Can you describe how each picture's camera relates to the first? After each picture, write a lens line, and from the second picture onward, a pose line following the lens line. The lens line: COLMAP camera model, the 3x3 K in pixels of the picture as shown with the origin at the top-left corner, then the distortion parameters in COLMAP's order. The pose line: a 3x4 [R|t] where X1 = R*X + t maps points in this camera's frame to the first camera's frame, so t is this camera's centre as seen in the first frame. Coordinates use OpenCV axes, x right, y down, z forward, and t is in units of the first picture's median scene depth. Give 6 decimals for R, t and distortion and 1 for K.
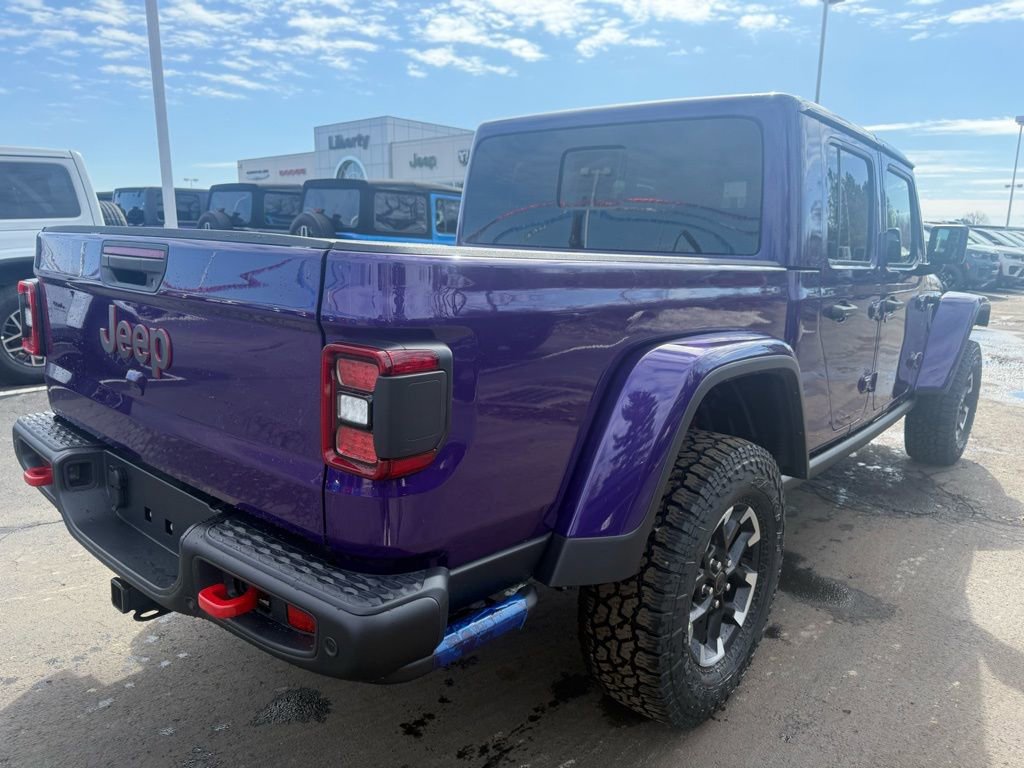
lens RADIAL K [[762.8, 0, 511.0], [0, 762.8, 383.5], [0, 0, 1]] dist [-0.041379, 0.000344]
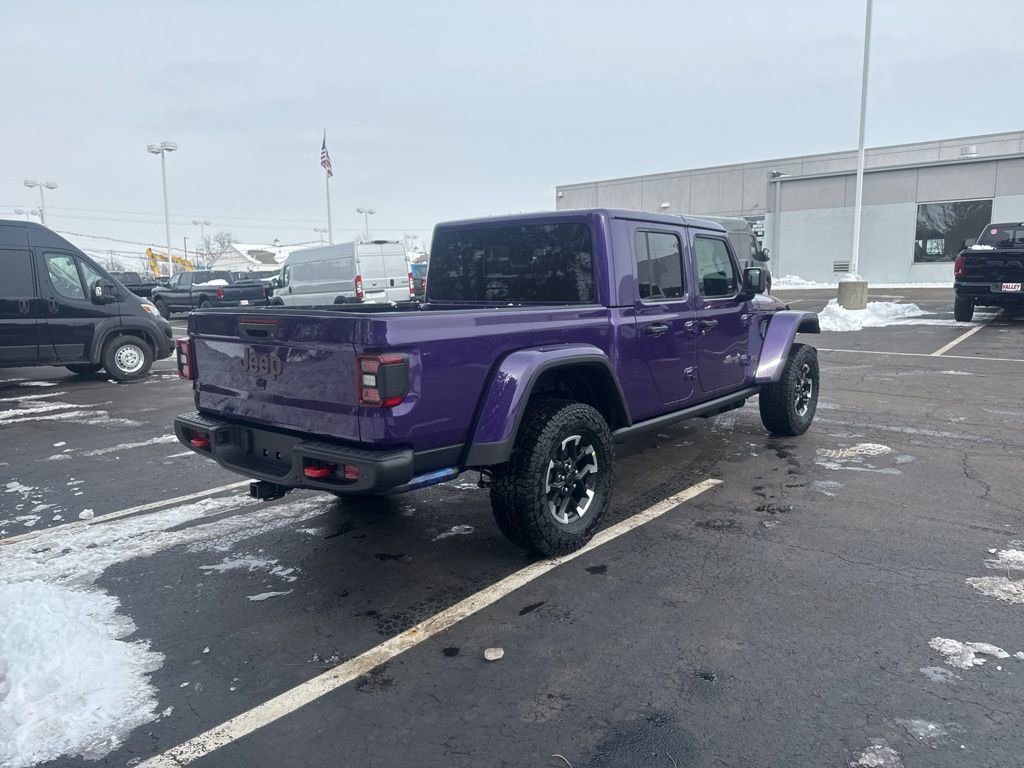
lens RADIAL K [[762.8, 0, 510.8], [0, 762.8, 390.5], [0, 0, 1]] dist [-0.041379, 0.000344]
pose [[0.998236, -0.059343, -0.001918, 0.262821], [0.059264, 0.997832, -0.028632, 0.165615], [0.003613, 0.028468, 0.999588, -1.513750]]
